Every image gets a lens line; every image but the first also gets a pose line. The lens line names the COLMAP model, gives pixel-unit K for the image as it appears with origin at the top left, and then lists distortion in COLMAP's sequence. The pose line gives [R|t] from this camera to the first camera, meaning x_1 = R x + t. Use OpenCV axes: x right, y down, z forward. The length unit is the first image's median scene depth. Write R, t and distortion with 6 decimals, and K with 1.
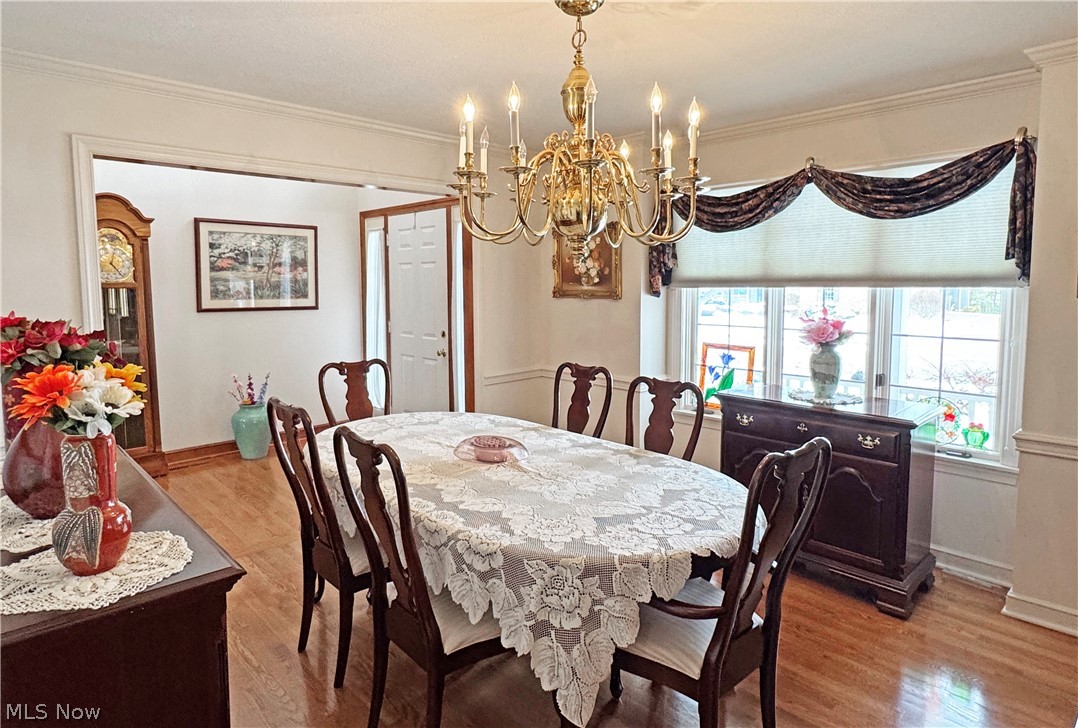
lens RADIAL K [[614.2, 0, 539.6], [0, 614.2, 325.1], [0, 0, 1]] dist [0.002233, 0.000509]
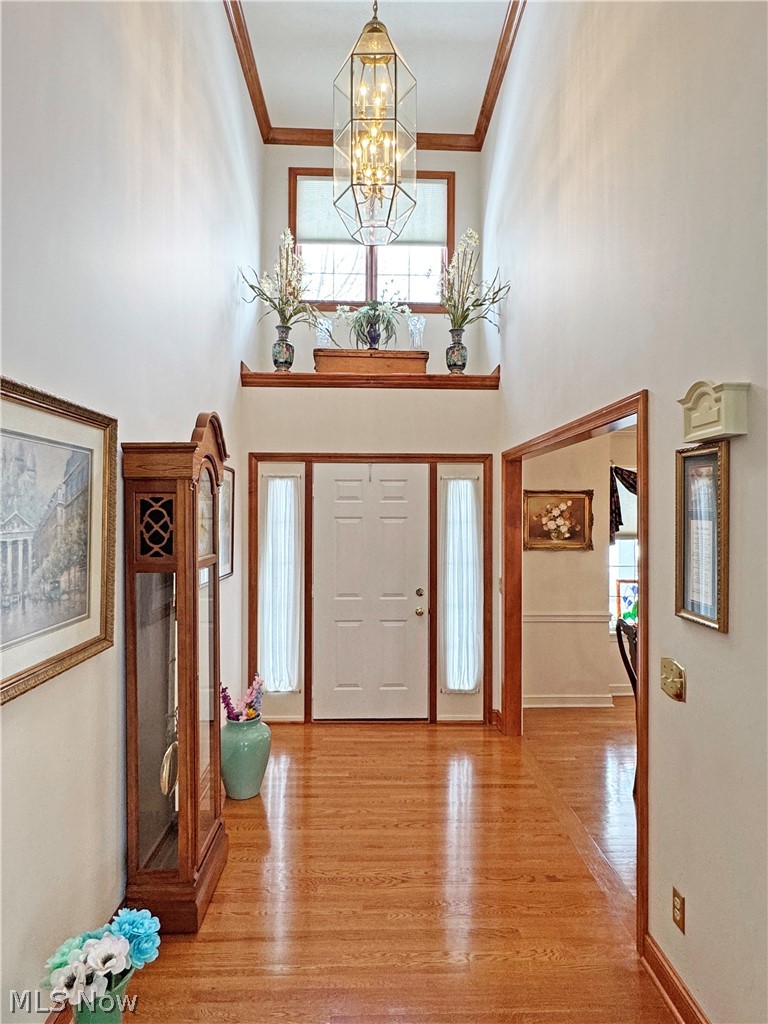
lens RADIAL K [[596.6, 0, 384.0], [0, 596.6, 512.0], [0, 0, 1]] dist [-0.002980, 0.000032]
pose [[0.665842, 0.009821, 0.746028, -0.868939], [0.053023, 0.996762, -0.060446, -0.056034], [-0.744206, 0.079804, 0.663166, 0.399983]]
